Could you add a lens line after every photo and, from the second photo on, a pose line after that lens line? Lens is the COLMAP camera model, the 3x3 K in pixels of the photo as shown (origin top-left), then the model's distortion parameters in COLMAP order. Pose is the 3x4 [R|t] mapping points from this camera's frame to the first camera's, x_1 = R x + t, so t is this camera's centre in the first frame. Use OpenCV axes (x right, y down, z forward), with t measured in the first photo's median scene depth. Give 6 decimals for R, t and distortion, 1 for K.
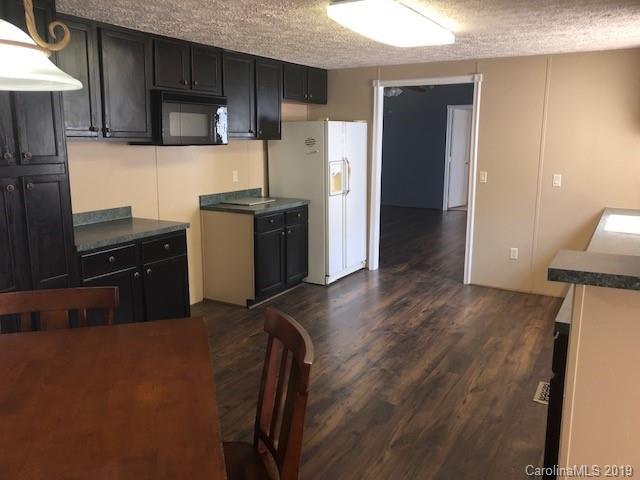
lens RADIAL K [[524.5, 0, 325.1], [0, 524.5, 235.8], [0, 0, 1]] dist [0.016938, -0.006725]
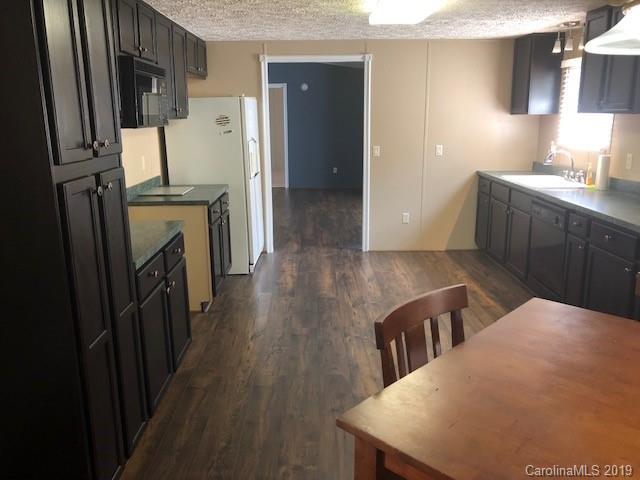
lens RADIAL K [[524.5, 0, 325.1], [0, 524.5, 235.8], [0, 0, 1]] dist [0.016938, -0.006725]
pose [[0.851902, -0.128315, 0.507738, -0.366709], [0.108565, 0.991728, 0.068475, -0.024080], [-0.512325, -0.003212, 0.858786, 0.127681]]
